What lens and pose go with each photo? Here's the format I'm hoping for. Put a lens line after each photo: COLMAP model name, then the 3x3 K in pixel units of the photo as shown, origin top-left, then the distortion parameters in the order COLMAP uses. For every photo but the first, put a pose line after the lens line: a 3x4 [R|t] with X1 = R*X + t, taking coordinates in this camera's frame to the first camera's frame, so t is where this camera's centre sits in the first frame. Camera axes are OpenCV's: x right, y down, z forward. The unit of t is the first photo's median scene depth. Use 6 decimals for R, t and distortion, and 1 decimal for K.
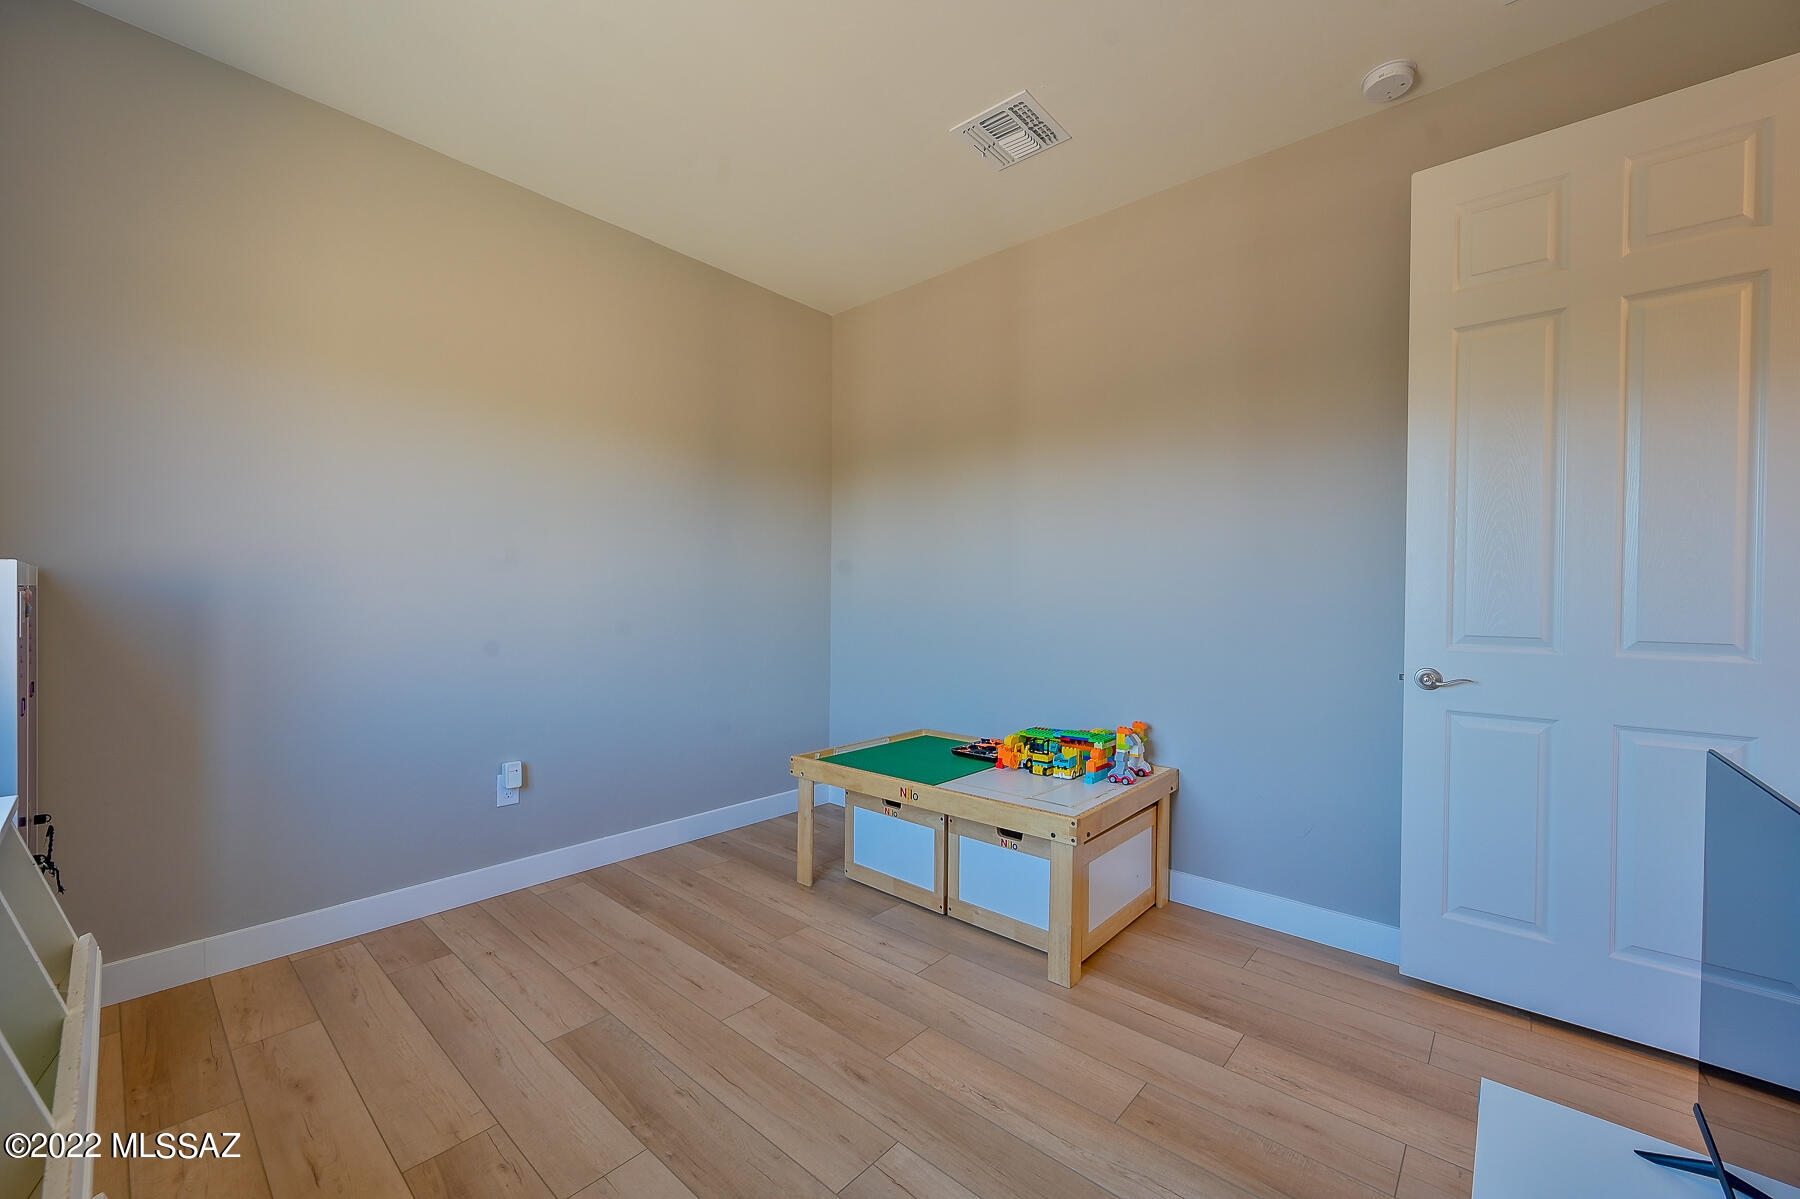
lens RADIAL K [[706.9, 0, 900.7], [0, 706.9, 600.8], [0, 0, 1]] dist [-0.000684, 0.000335]
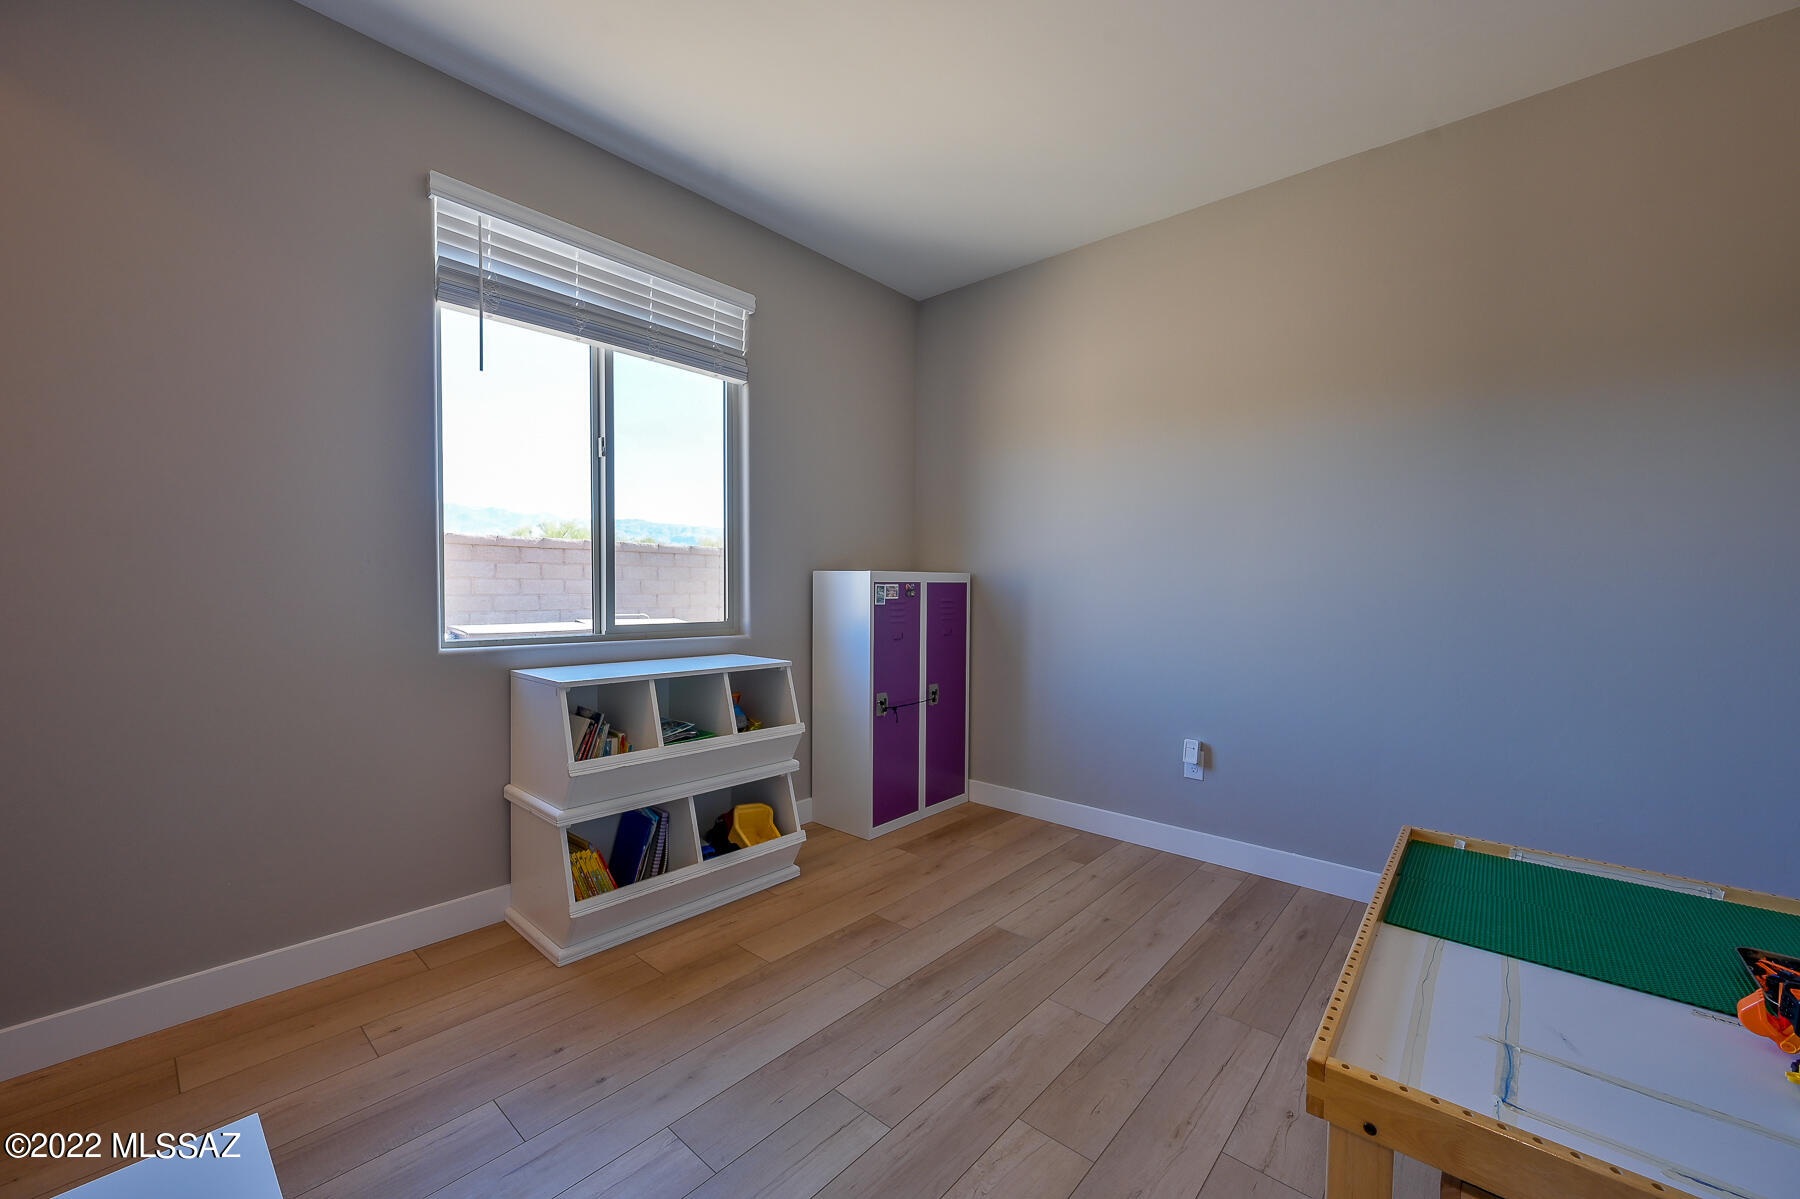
lens RADIAL K [[706.9, 0, 900.9], [0, 706.9, 597.5], [0, 0, 1]] dist [-0.000684, 0.000335]
pose [[-0.003182, 0.007485, -0.999967, 0.725318], [-0.009407, 0.999928, 0.007515, 0.008161], [0.999951, 0.009431, -0.003111, 0.743941]]
